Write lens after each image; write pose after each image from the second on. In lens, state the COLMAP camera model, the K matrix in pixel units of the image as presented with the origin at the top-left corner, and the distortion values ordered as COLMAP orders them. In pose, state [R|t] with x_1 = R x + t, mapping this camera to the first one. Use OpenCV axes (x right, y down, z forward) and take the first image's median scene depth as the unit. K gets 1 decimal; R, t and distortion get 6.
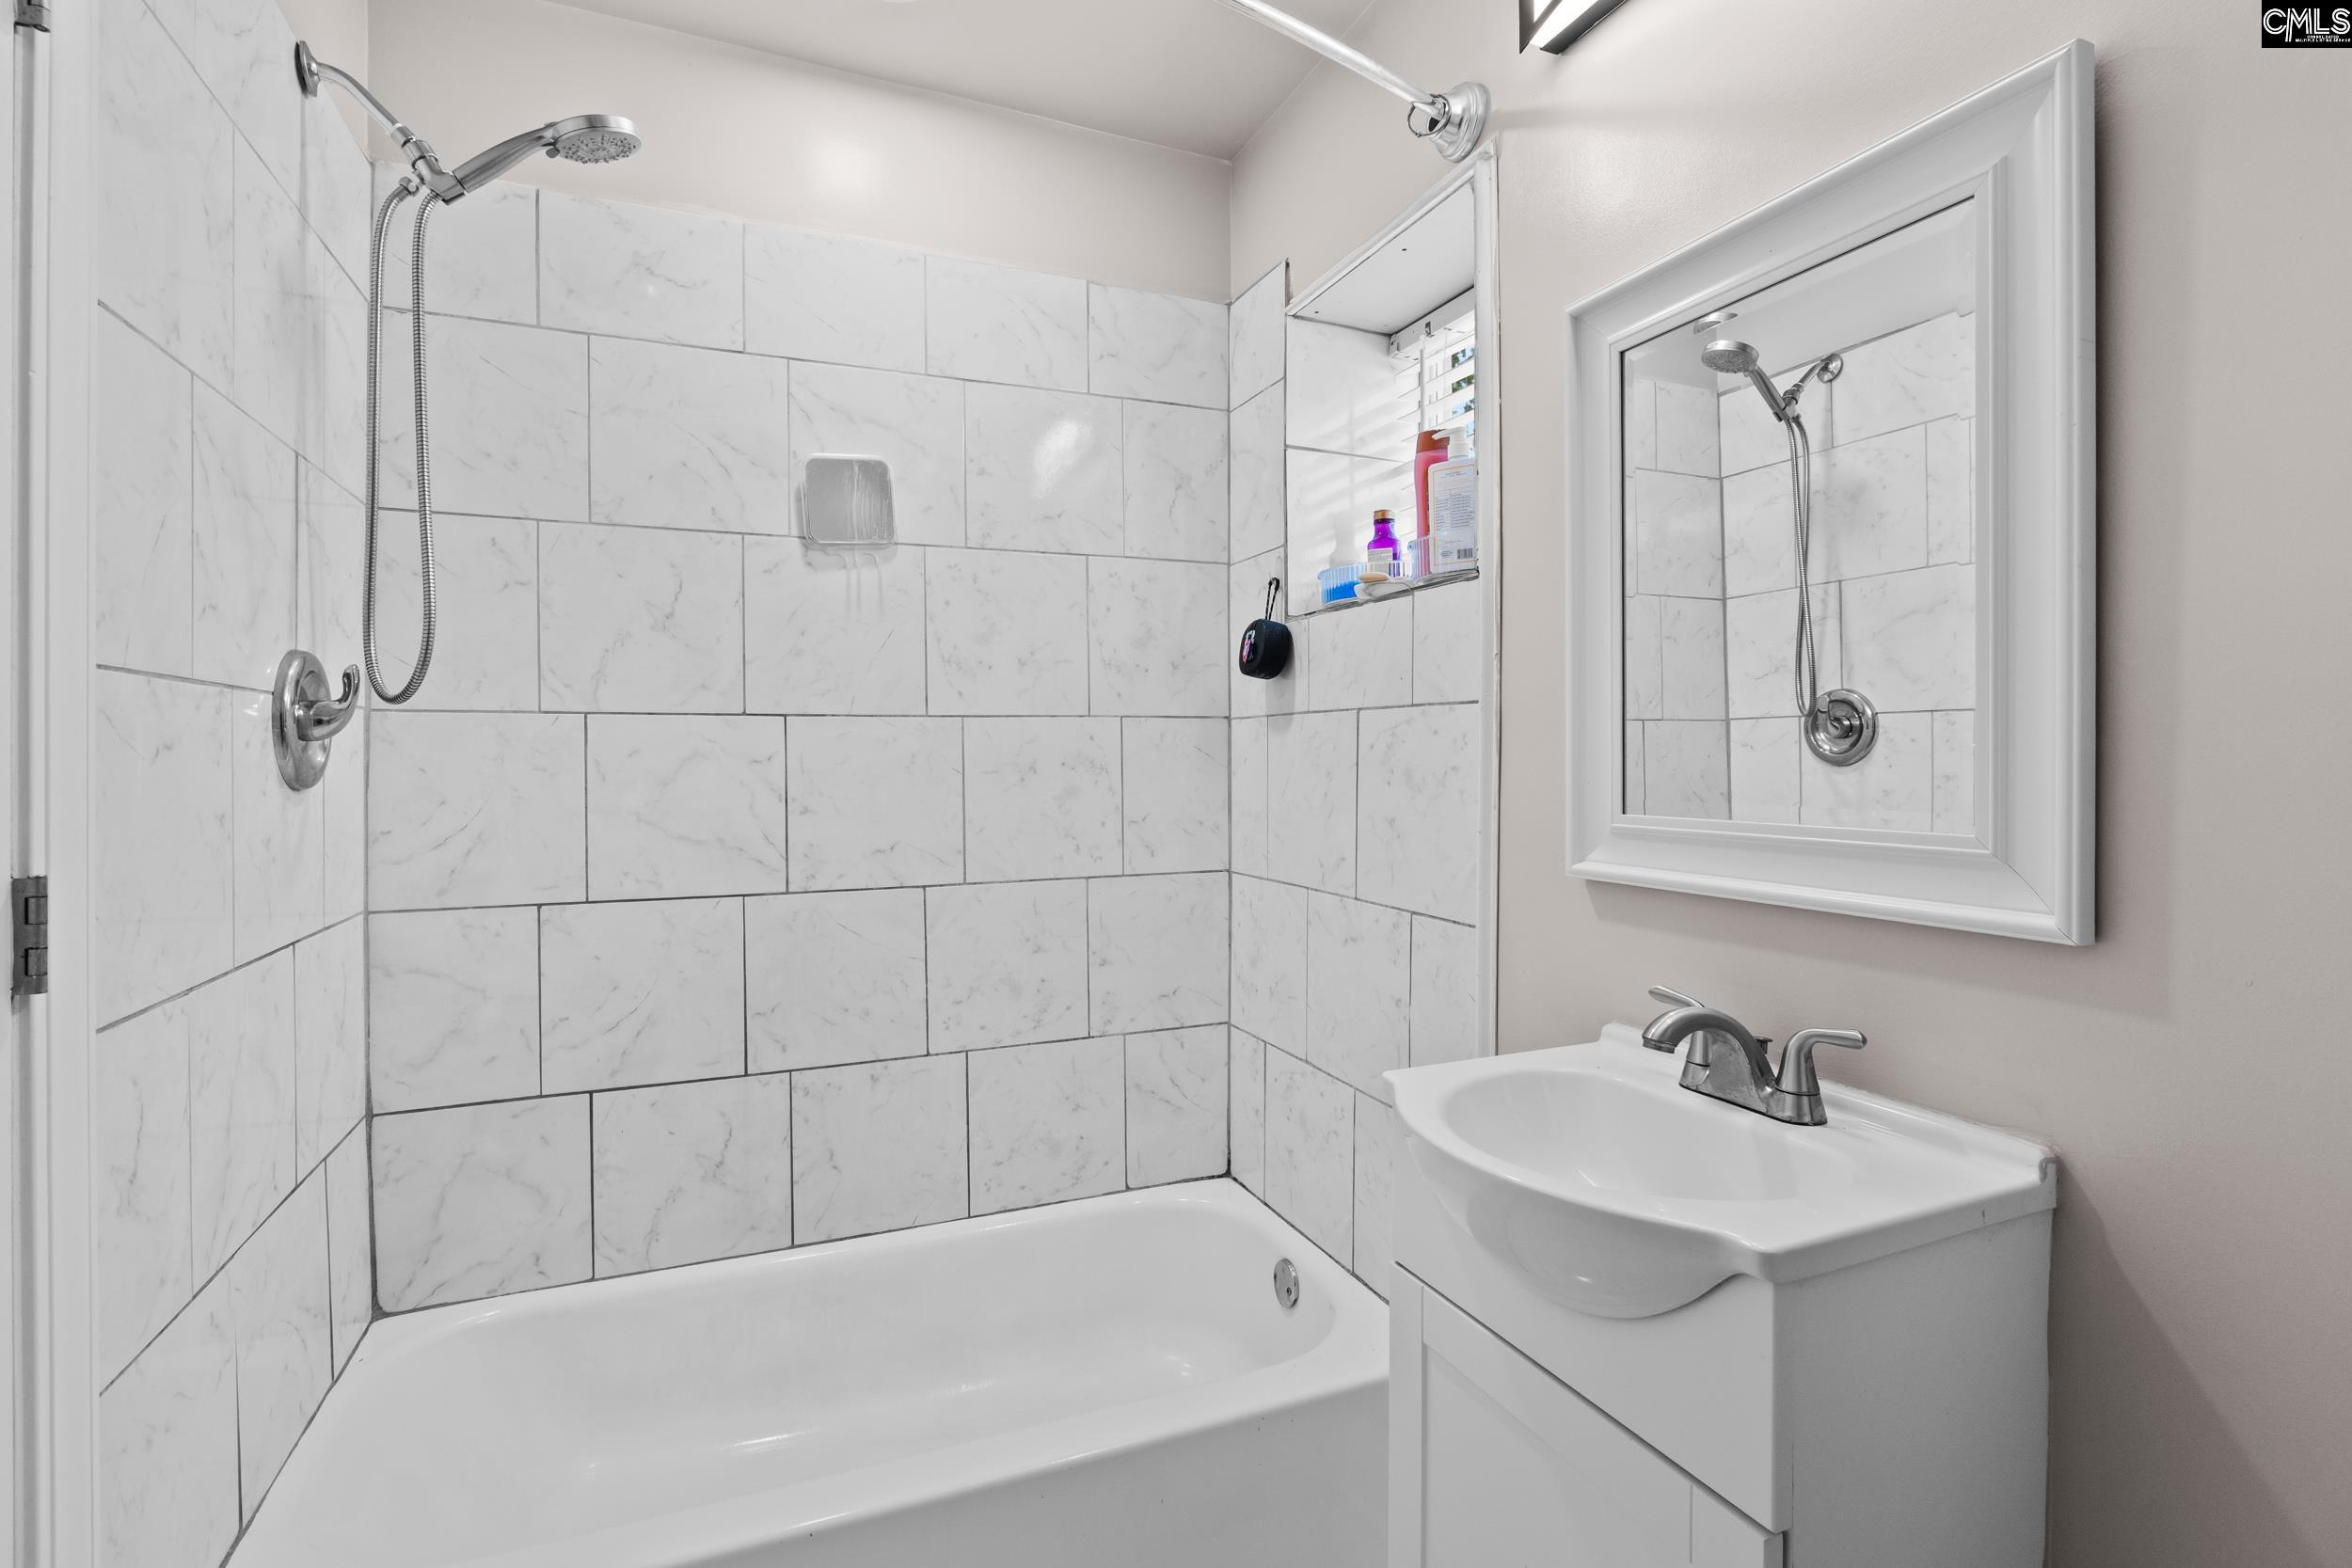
lens RADIAL K [[1083.8, 0, 1174.7], [0, 1083.8, 769.8], [0, 0, 1]] dist [-0.005873, 0.001596]
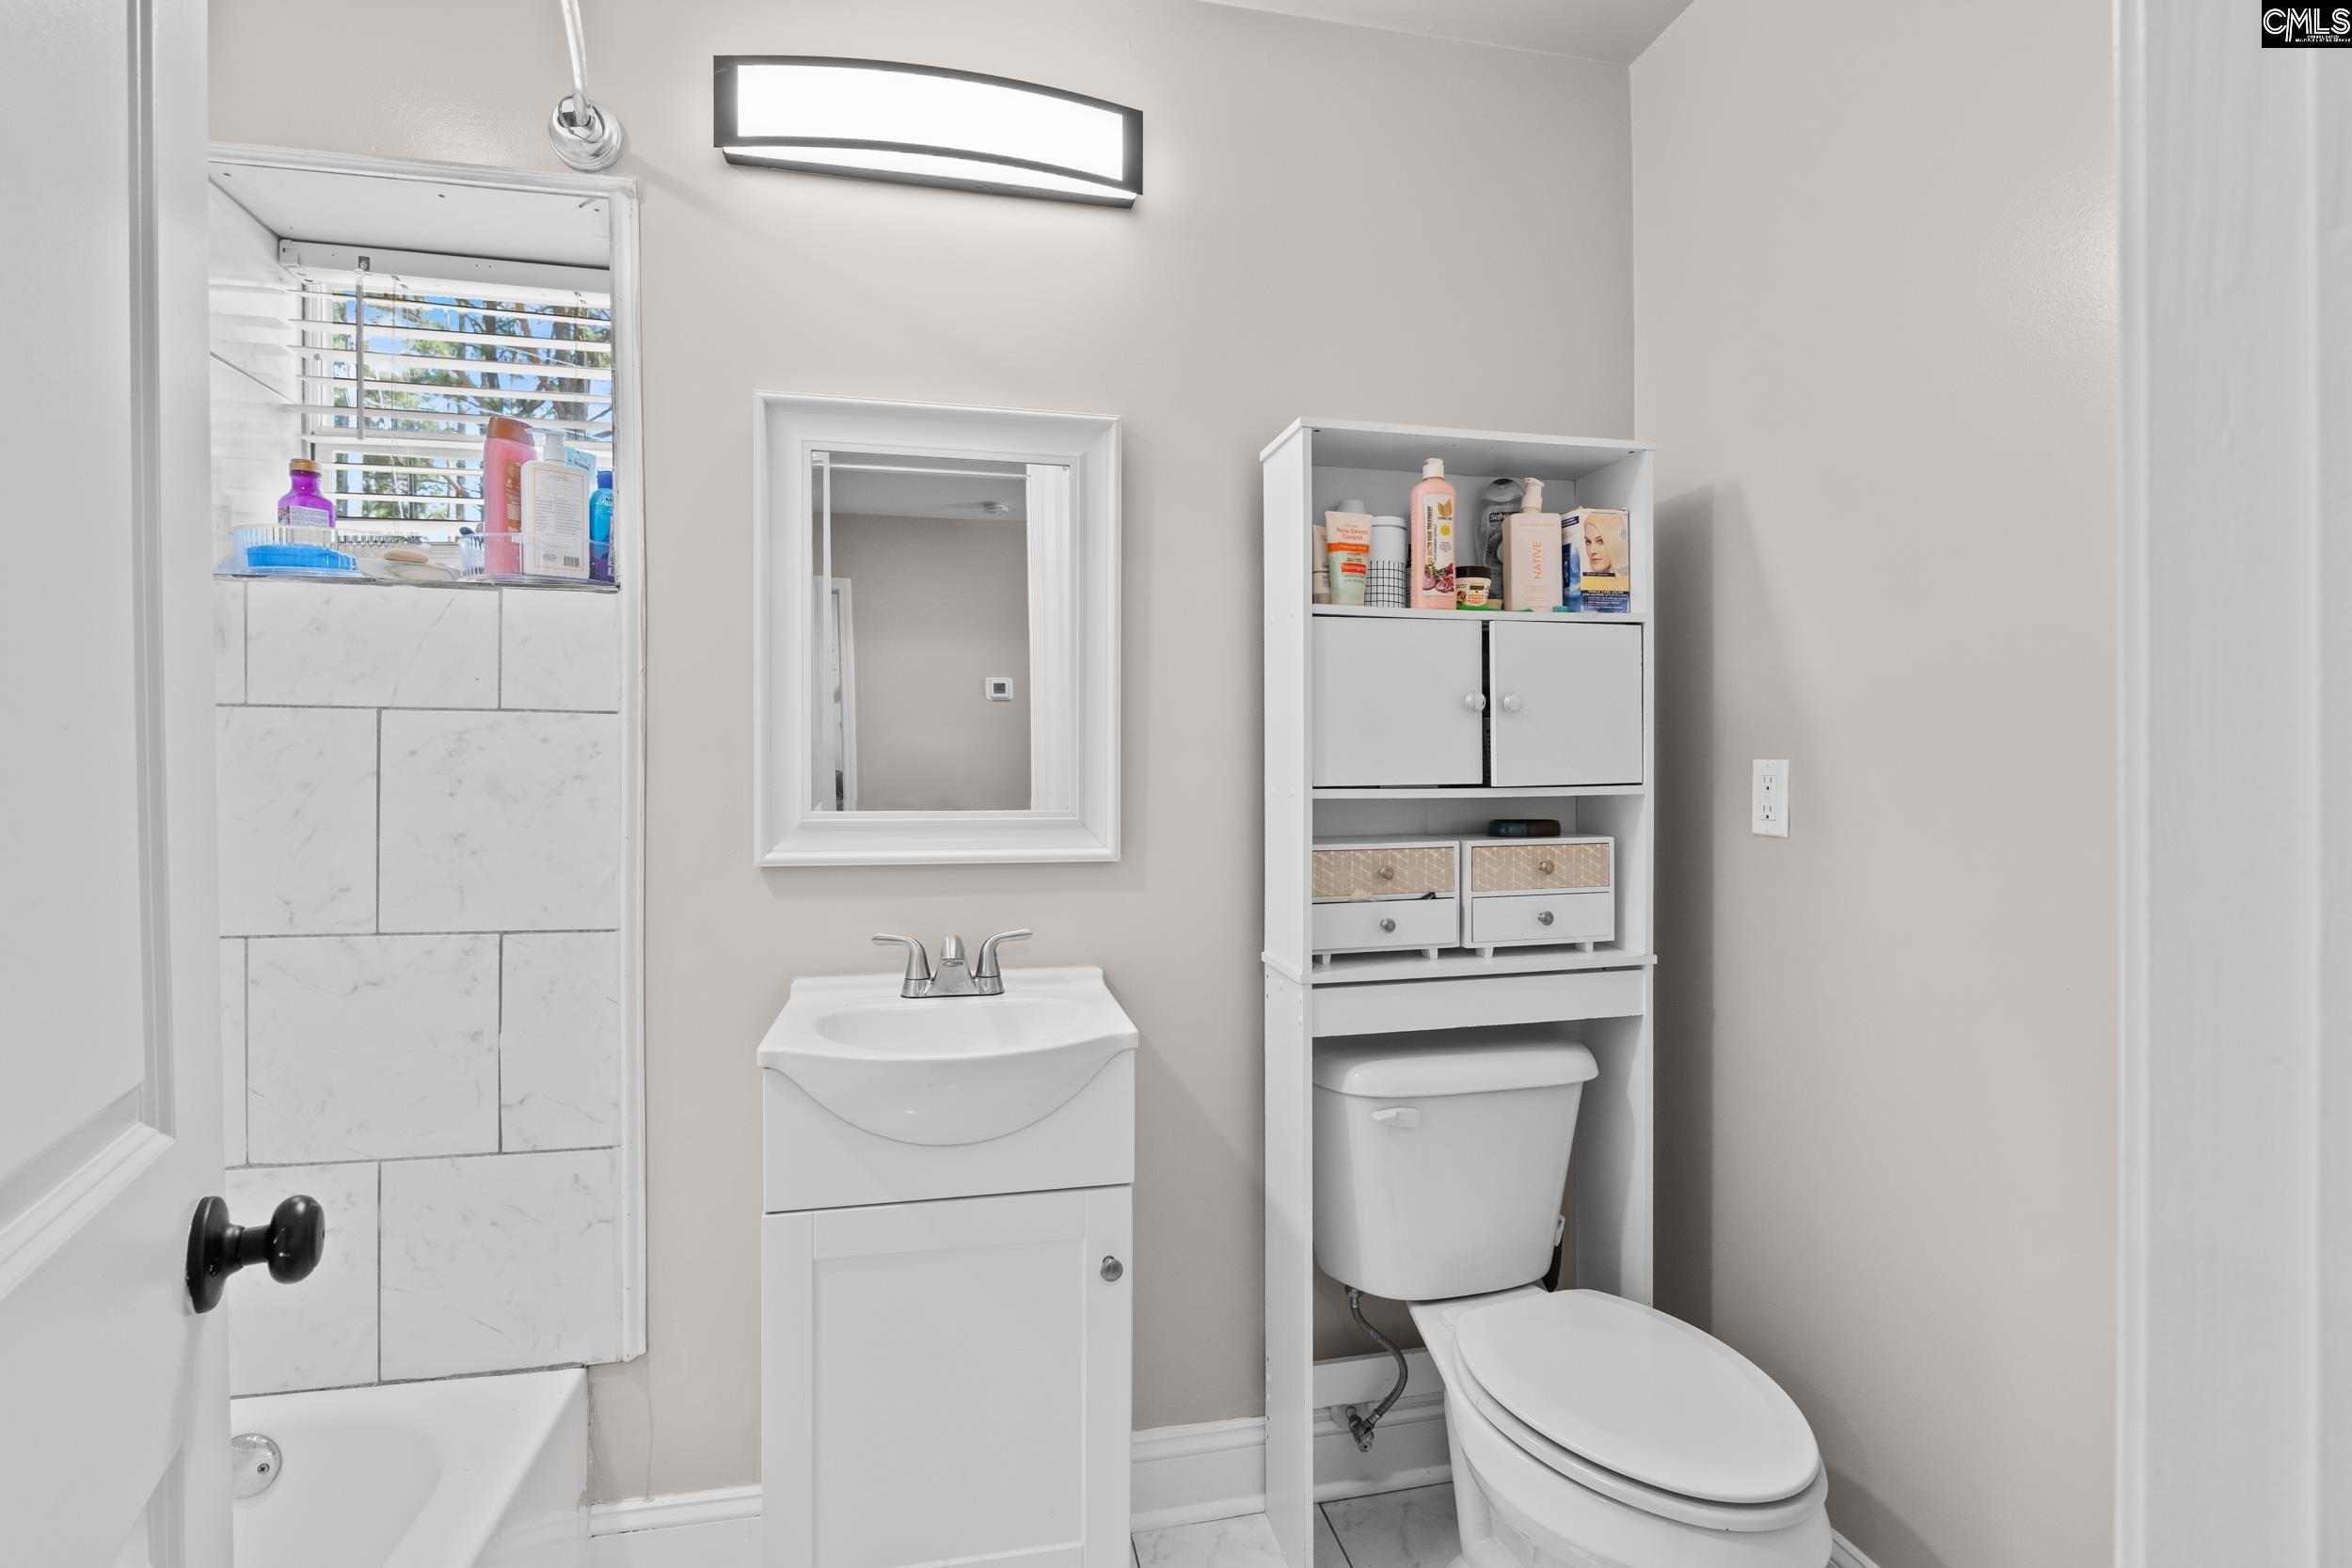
lens RADIAL K [[1083.8, 0, 1175.0], [0, 1083.8, 778.2], [0, 0, 1]] dist [-0.005873, 0.001596]
pose [[0.198910, -0.004319, 0.980008, -0.589823], [0.009654, 0.999950, 0.002447, 0.002660], [-0.979970, 0.008974, 0.198941, 0.255041]]
